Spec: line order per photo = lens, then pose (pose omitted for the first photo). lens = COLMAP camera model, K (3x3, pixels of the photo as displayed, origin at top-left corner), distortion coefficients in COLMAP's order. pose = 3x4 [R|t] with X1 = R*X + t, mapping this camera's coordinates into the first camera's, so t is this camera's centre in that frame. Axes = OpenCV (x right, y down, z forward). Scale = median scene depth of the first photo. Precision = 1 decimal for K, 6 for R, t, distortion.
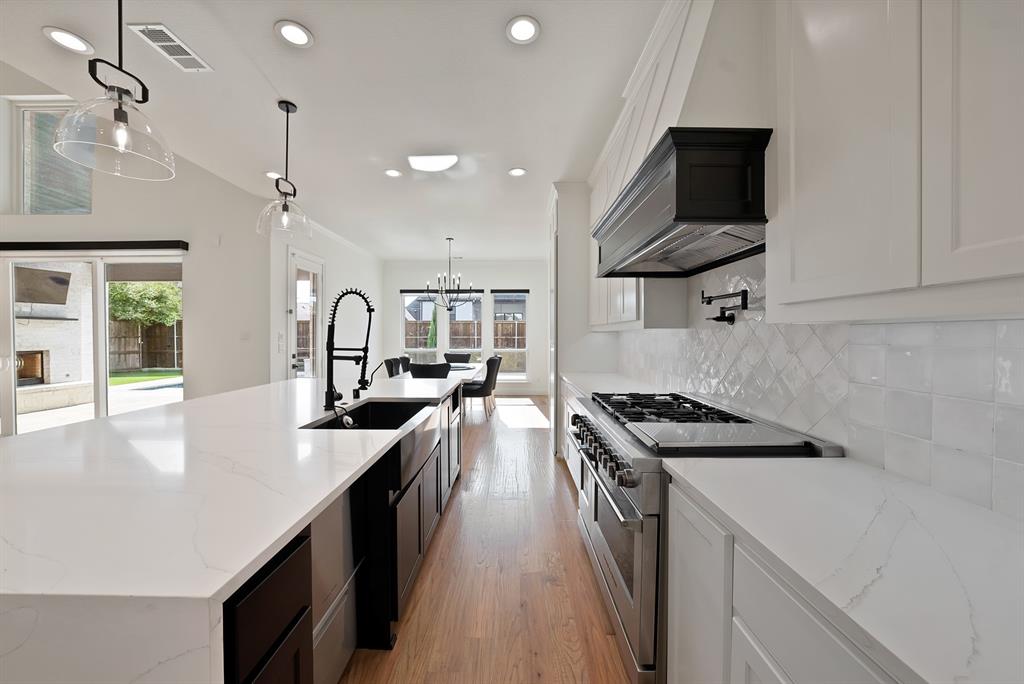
lens RADIAL K [[374.1, 0, 507.9], [0, 374.1, 336.5], [0, 0, 1]] dist [-0.030451, 0.006655]
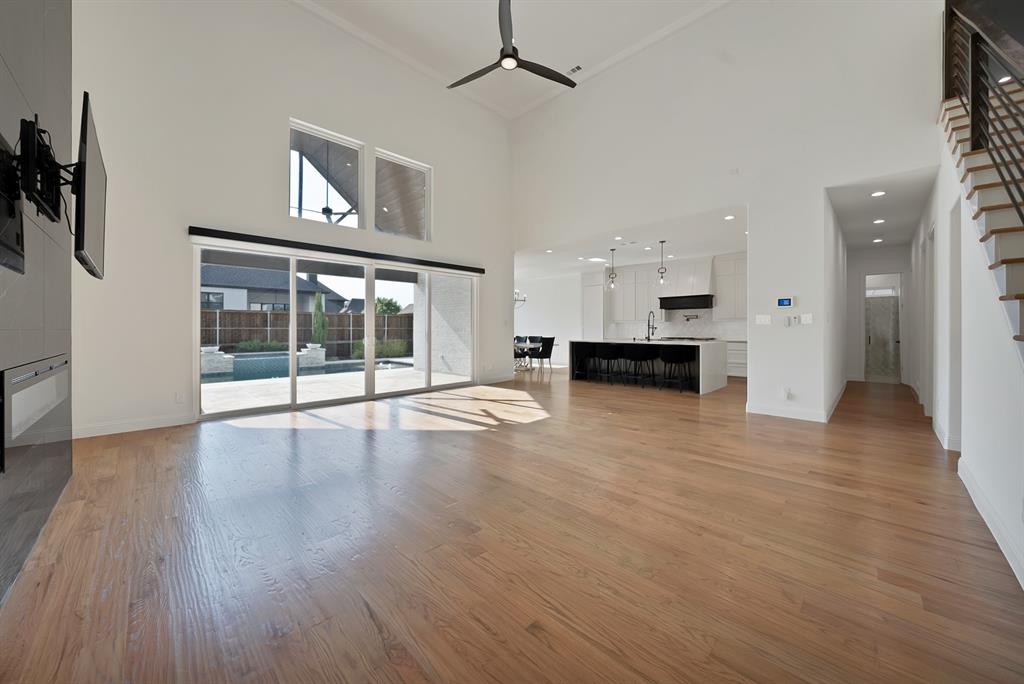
lens RADIAL K [[374.1, 0, 507.9], [0, 374.1, 336.5], [0, 0, 1]] dist [-0.030451, 0.006655]
pose [[0.706735, -0.014434, 0.707331, -1.339434], [0.004772, 0.999866, 0.015636, 0.024013], [-0.707463, -0.007675, 0.706709, -0.240932]]
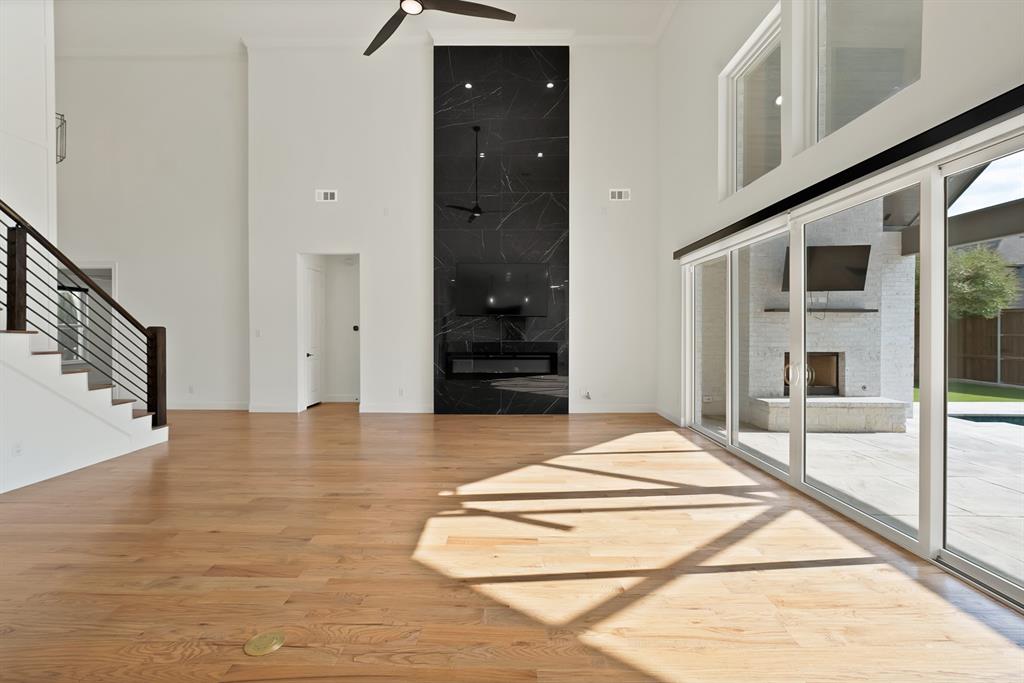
lens RADIAL K [[433.1, 0, 510.9], [0, 433.1, 335.2], [0, 0, 1]] dist [-0.009199, -0.000053]
pose [[0.012203, 0.011788, -0.999856, -0.377841], [-0.007410, 0.999904, 0.011699, -0.003805], [0.999898, 0.007266, 0.012289, 0.293043]]
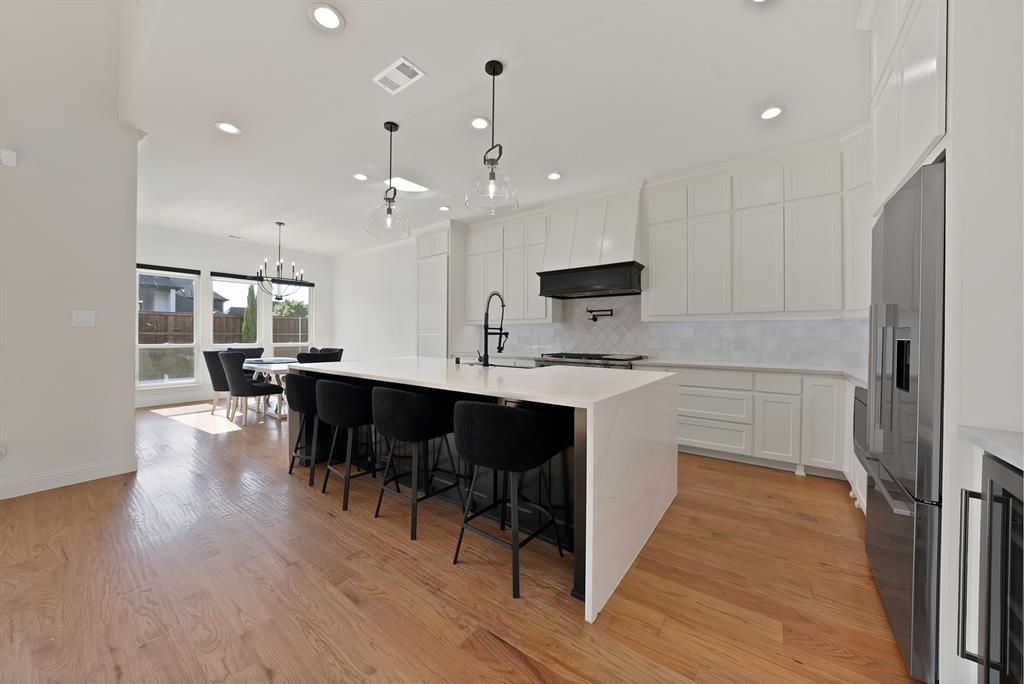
lens RADIAL K [[361.3, 0, 509.0], [0, 361.3, 337.0], [0, 0, 1]] dist [-0.018917, 0.000066]
pose [[0.589927, 0.000930, 0.807456, -0.500070], [-0.000623, 1.000000, -0.000697, 0.021708], [-0.807456, -0.000092, 0.589928, 0.001802]]
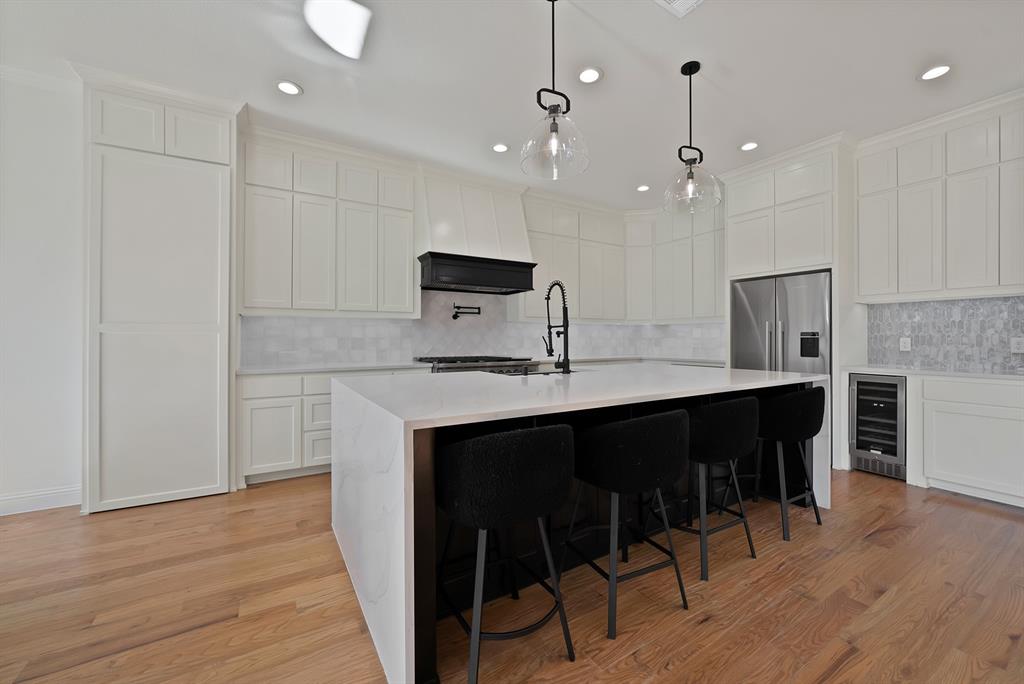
lens RADIAL K [[408.4, 0, 527.3], [0, 408.4, 336.5], [0, 0, 1]] dist [0.009568, 0.000131]
pose [[-0.560452, 0.003480, 0.828180, -0.468818], [0.004915, 0.999988, -0.000876, 0.021030], [-0.828172, 0.003580, -0.560462, 0.567382]]
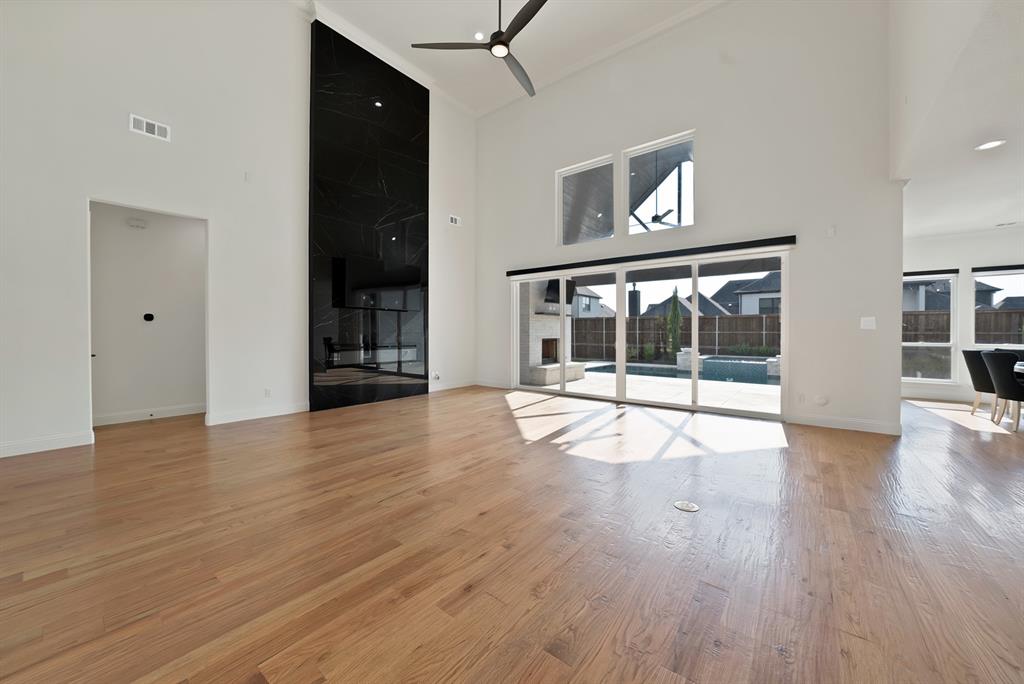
lens RADIAL K [[374.1, 0, 507.9], [0, 374.1, 336.5], [0, 0, 1]] dist [-0.030451, 0.006655]
pose [[0.786734, 0.009207, -0.617224, -0.563175], [-0.006723, 0.999957, 0.006346, 0.023661], [0.617256, -0.000843, 0.786762, -0.255174]]
